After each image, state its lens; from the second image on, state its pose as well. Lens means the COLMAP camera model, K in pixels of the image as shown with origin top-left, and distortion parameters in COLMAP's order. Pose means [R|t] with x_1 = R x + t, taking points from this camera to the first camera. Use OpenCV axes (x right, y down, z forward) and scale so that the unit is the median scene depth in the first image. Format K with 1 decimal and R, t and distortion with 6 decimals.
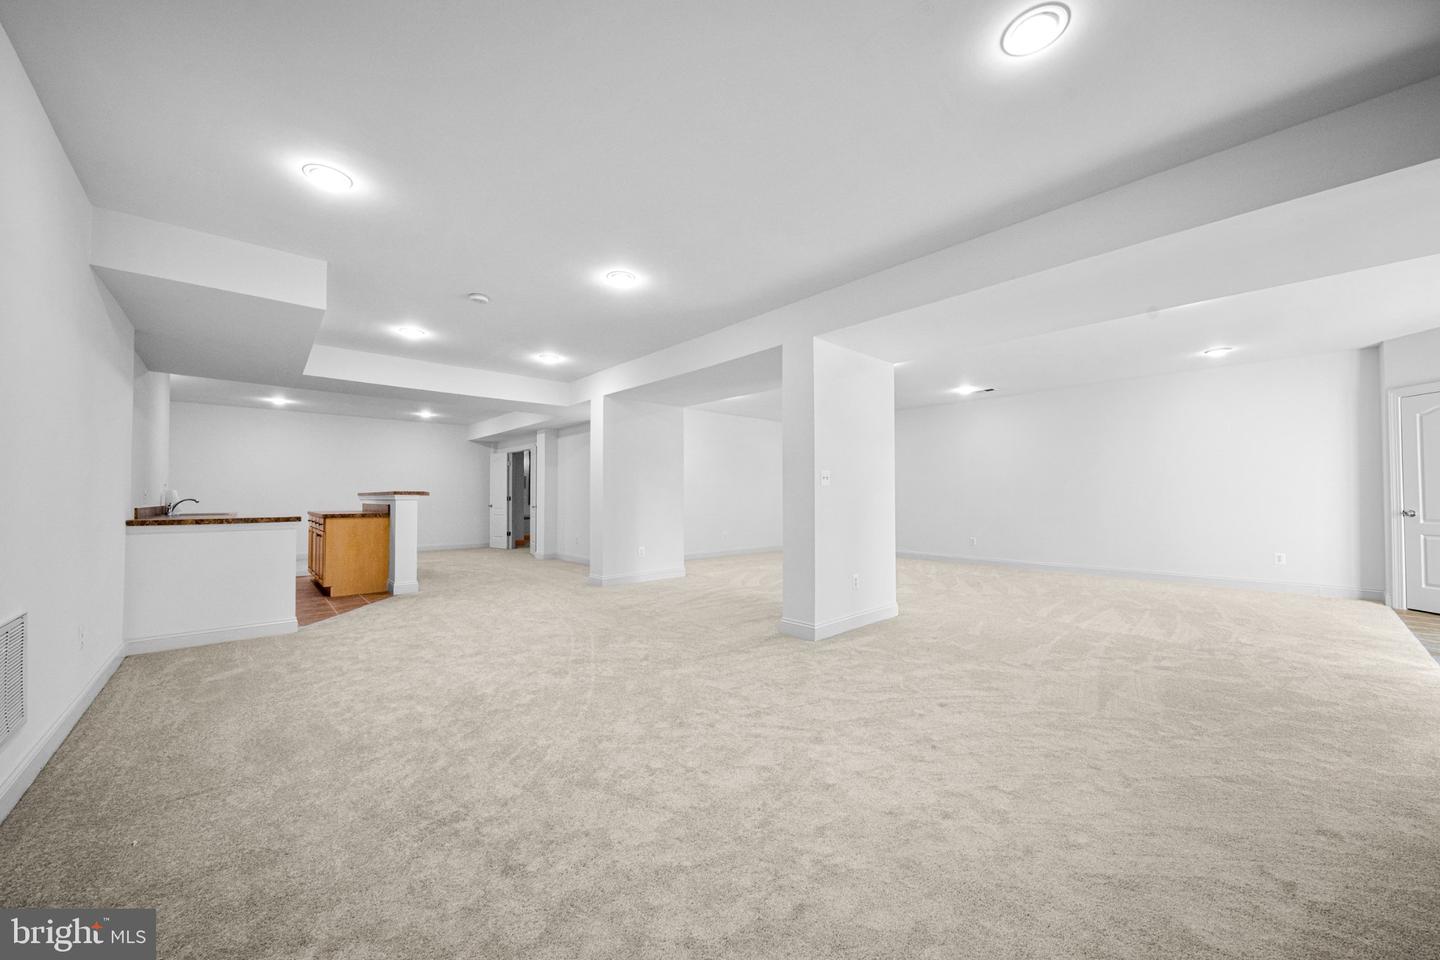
lens RADIAL K [[521.2, 0, 720.4], [0, 521.2, 484.5], [0, 0, 1]] dist [-0.001512, -0.000352]
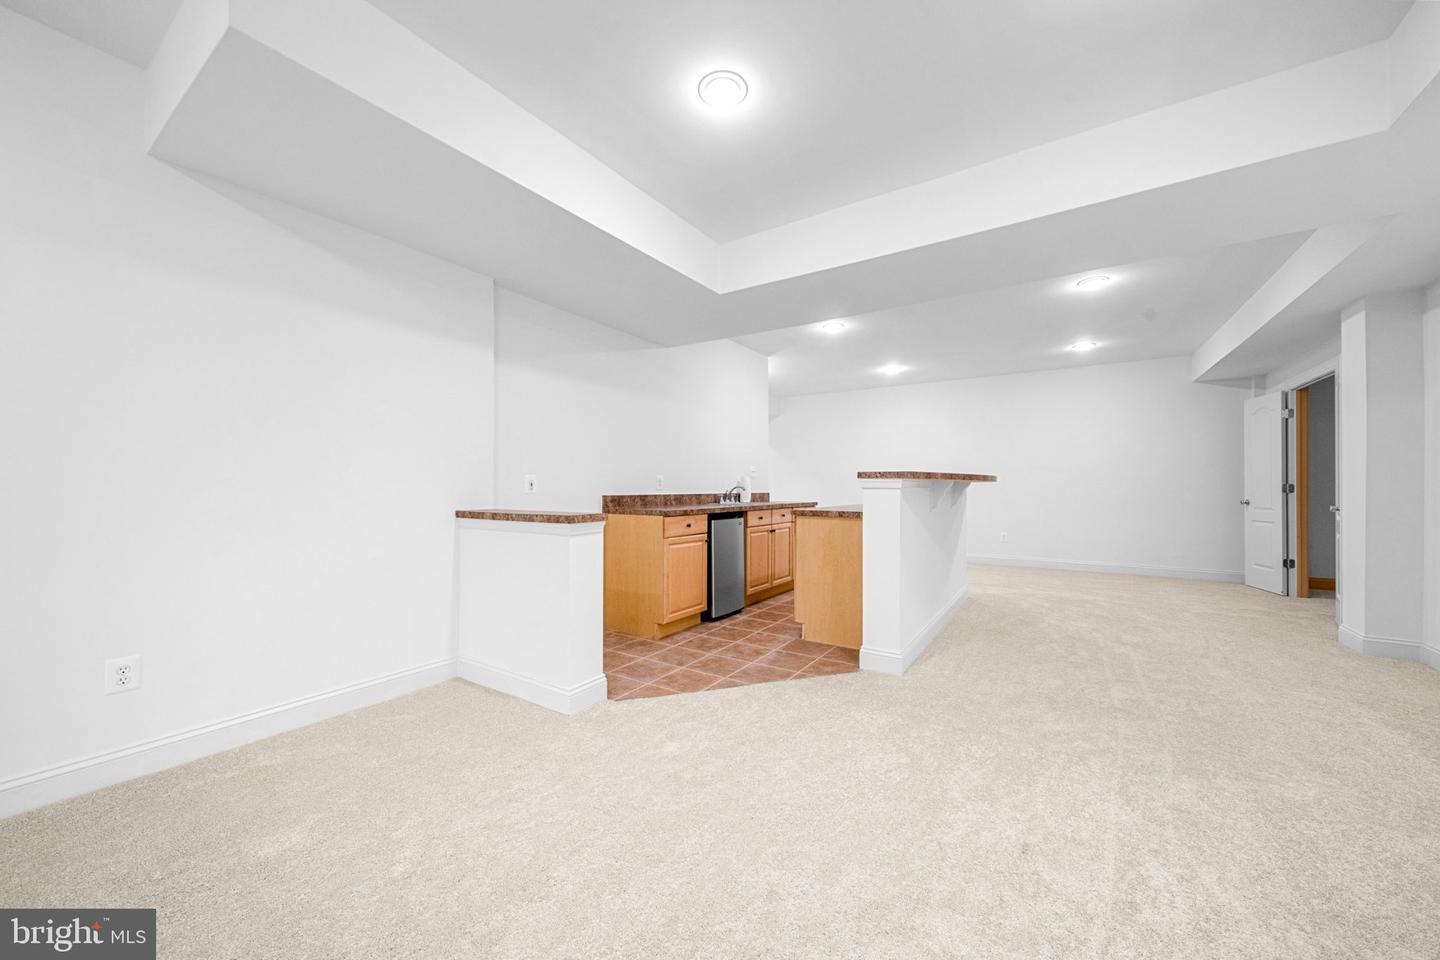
lens RADIAL K [[521.2, 0, 720.8], [0, 521.2, 487.6], [0, 0, 1]] dist [-0.001512, -0.000352]
pose [[0.250692, 0.005290, -0.968053, -0.093348], [0.020394, 0.999734, 0.010744, 0.012543], [0.967852, -0.022435, 0.250517, 0.452344]]
